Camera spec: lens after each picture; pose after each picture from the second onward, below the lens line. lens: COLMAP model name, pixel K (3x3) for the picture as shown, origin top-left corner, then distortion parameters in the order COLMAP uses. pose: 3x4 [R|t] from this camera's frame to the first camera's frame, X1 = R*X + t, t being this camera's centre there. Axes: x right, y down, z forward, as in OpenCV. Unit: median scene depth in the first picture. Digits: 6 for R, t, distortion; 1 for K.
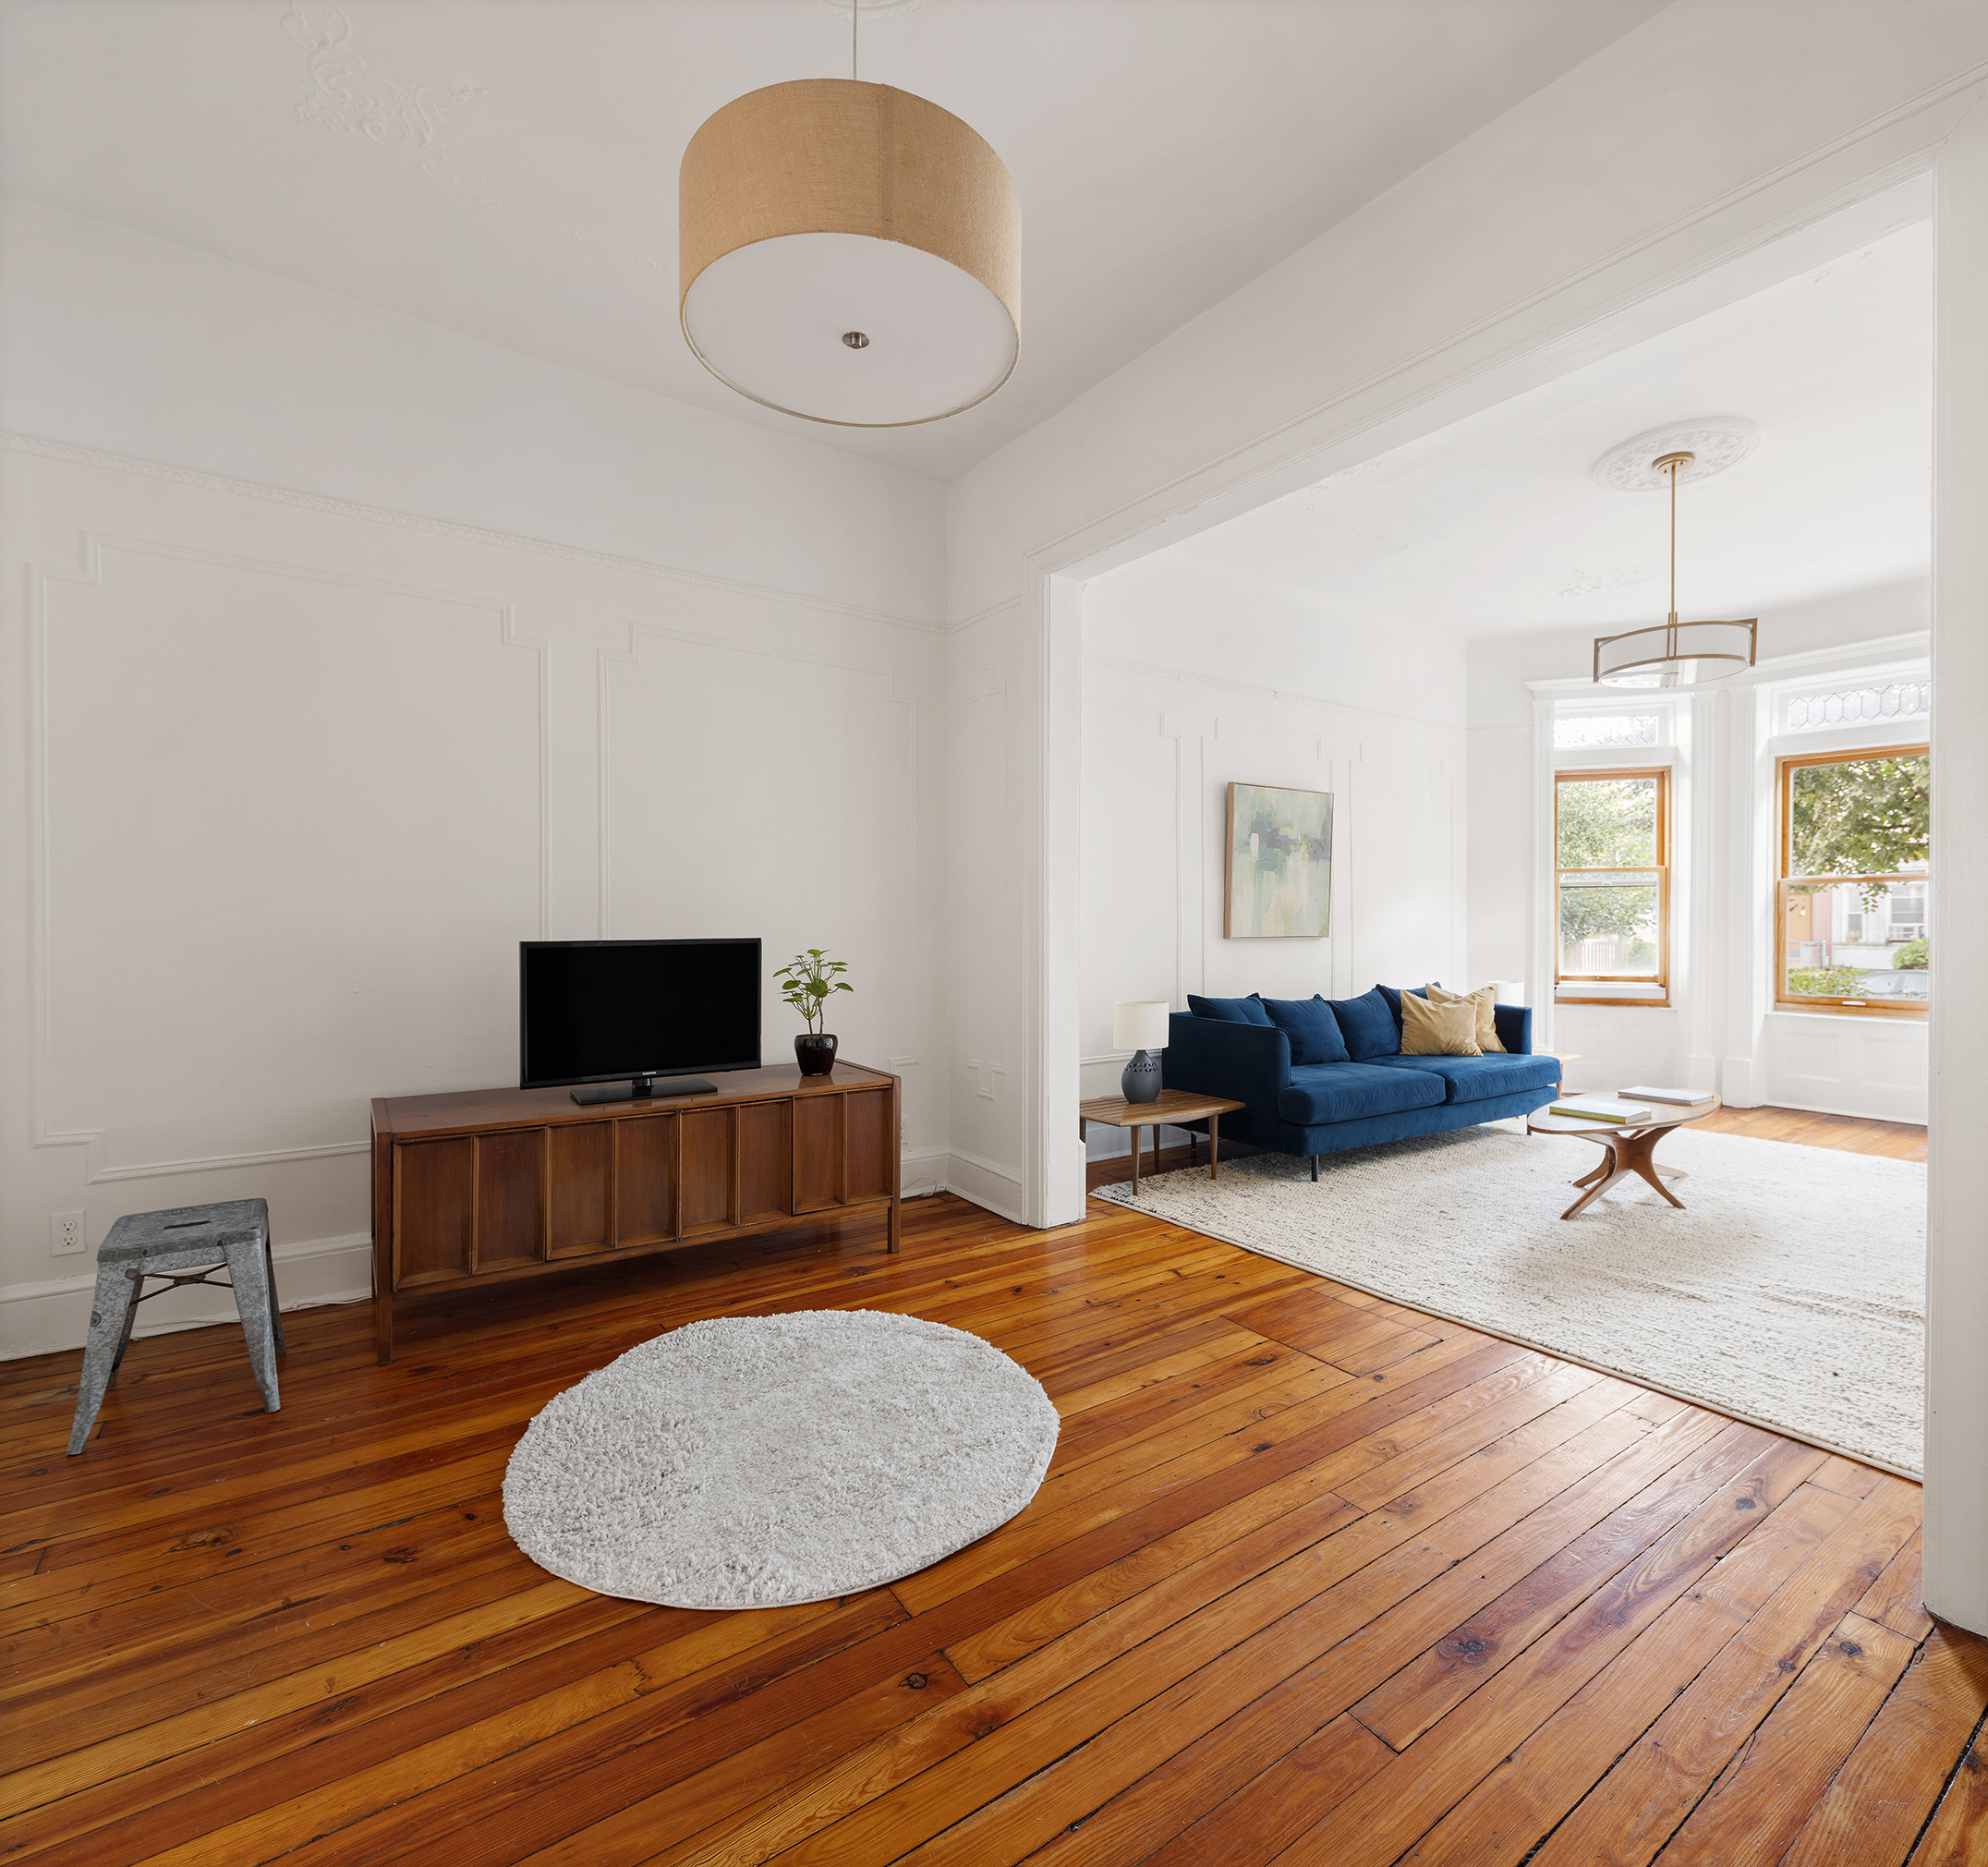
lens RADIAL K [[976.6, 0, 994.1], [0, 976.6, 932.2], [0, 0, 1]] dist [0.002542, -0.002062]
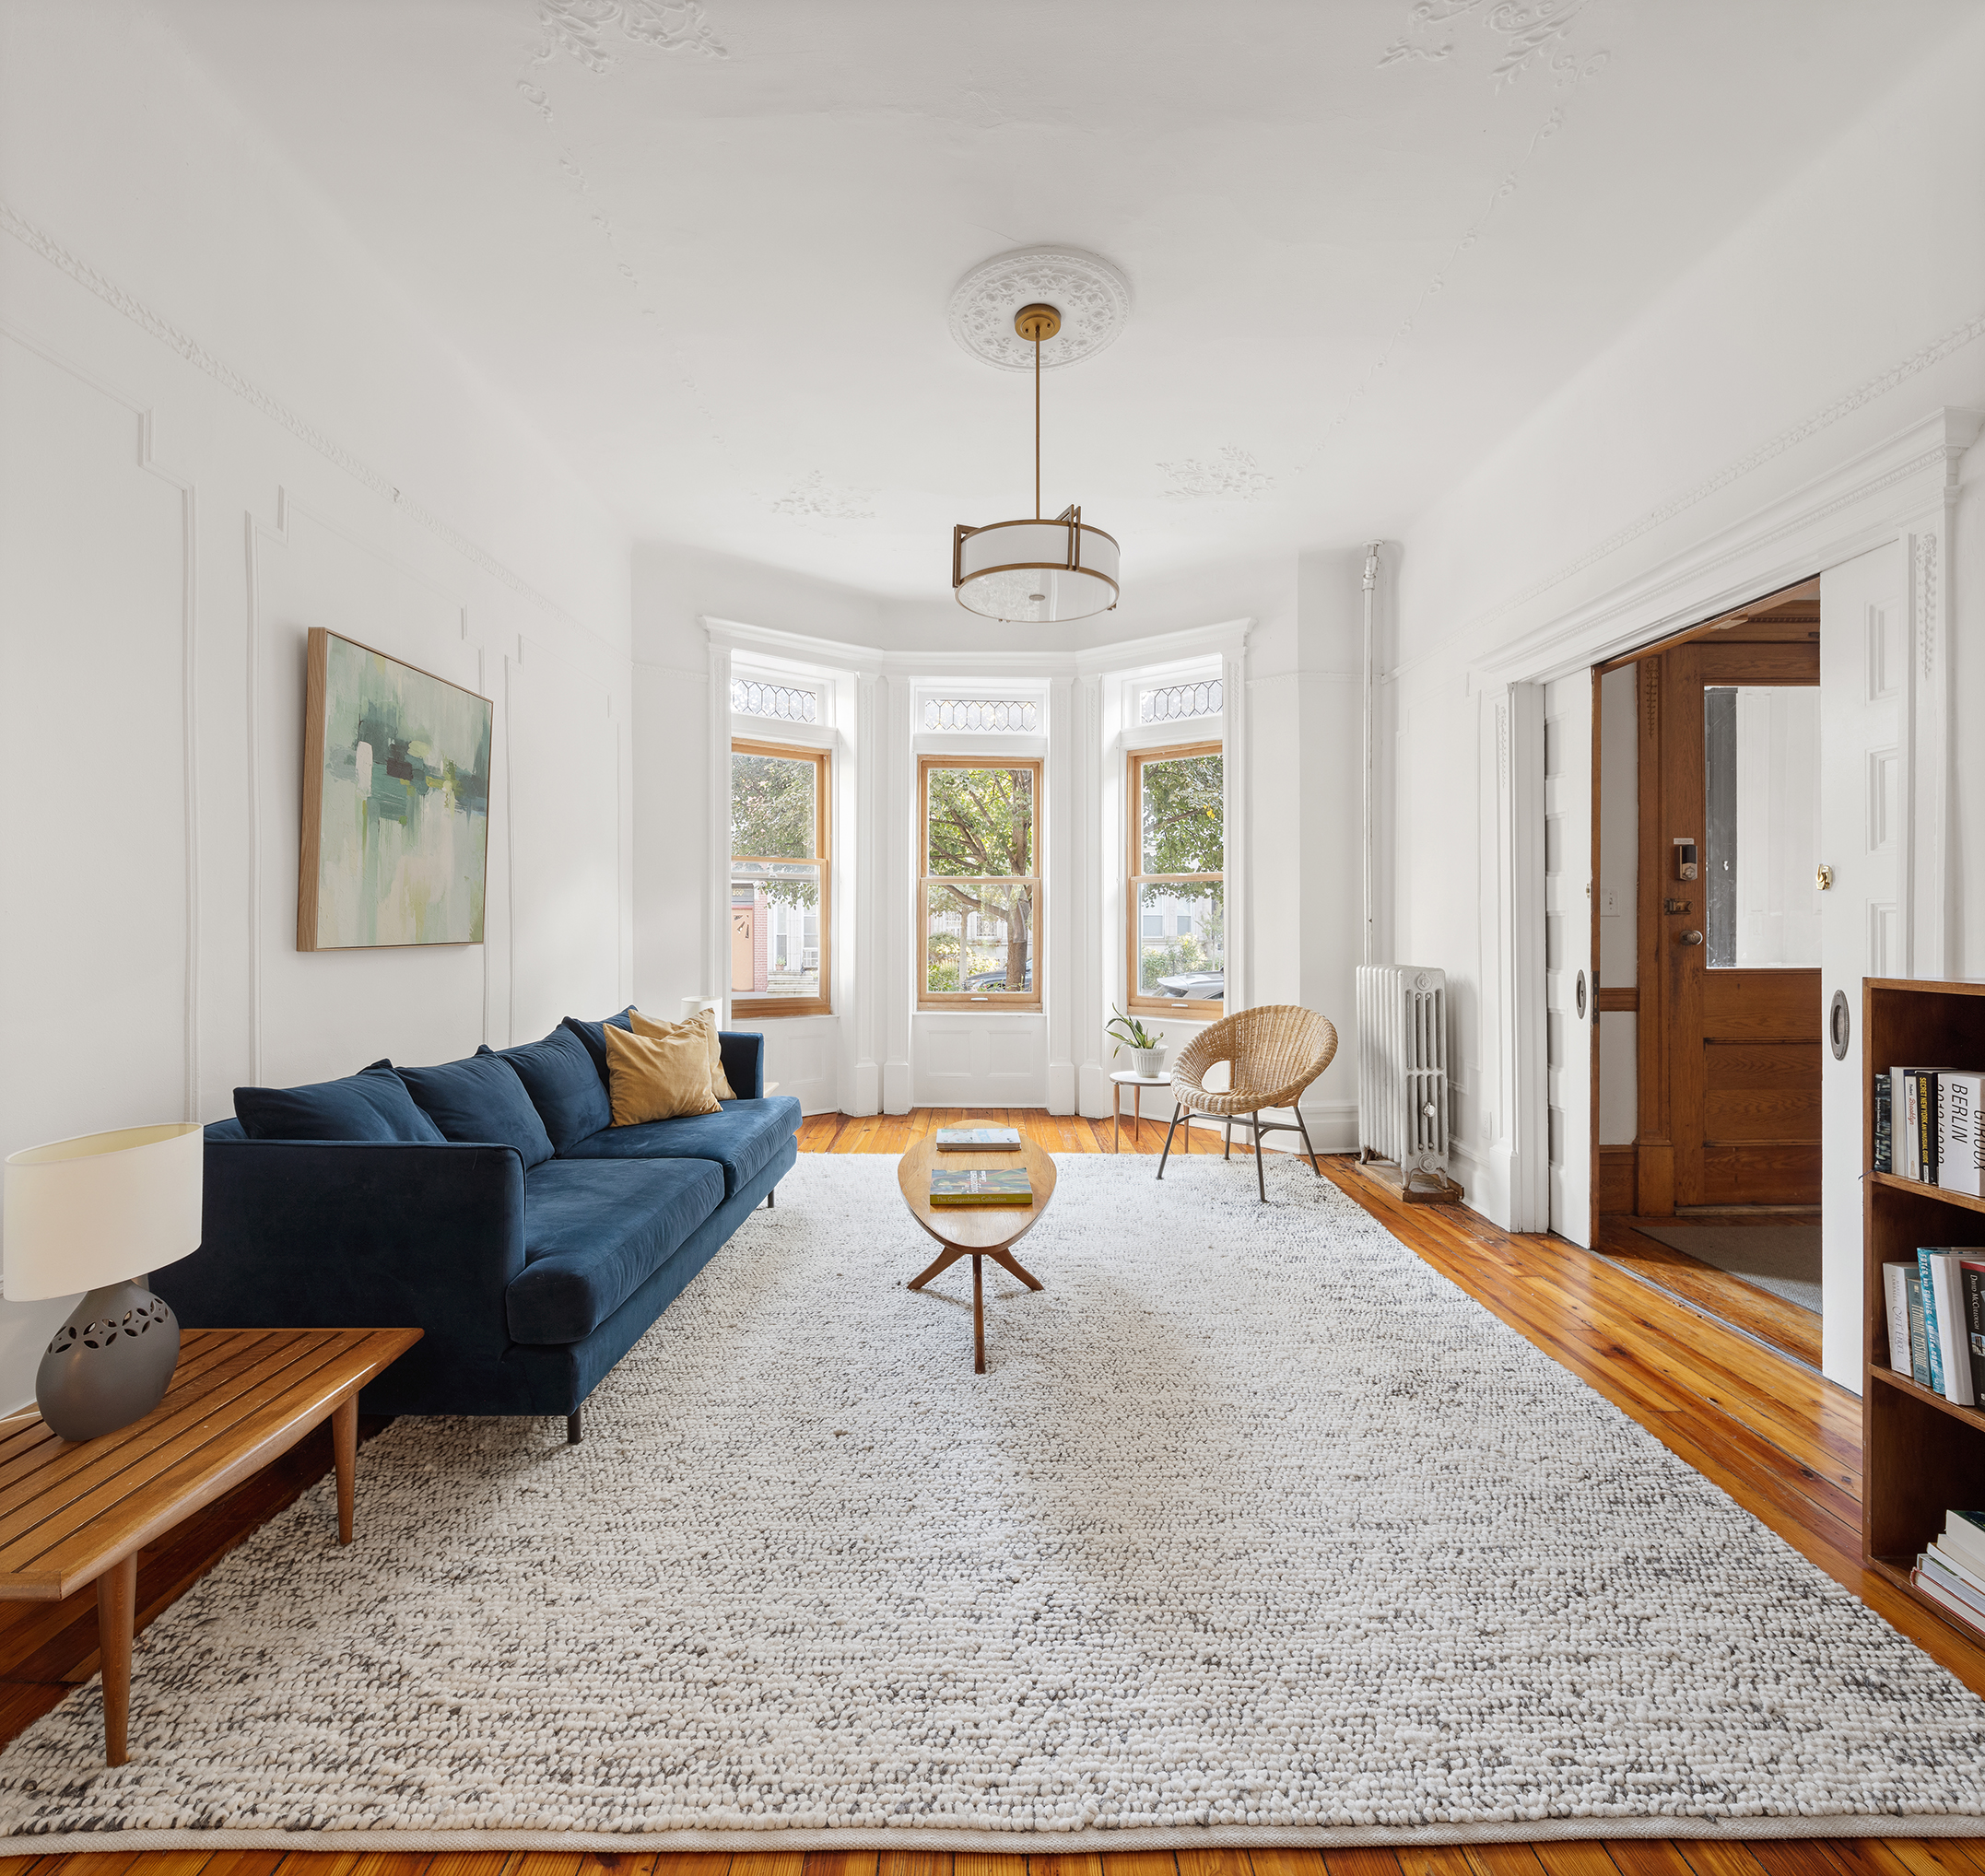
lens RADIAL K [[975.1, 0, 995.2], [0, 975.1, 925.9], [0, 0, 1]] dist [0.002542, -0.002062]
pose [[0.565141, 0.000307, 0.824994, 0.032700], [0.000971, 0.999999, -0.001037, -0.004915], [-0.824994, 0.001387, 0.565140, 0.441420]]
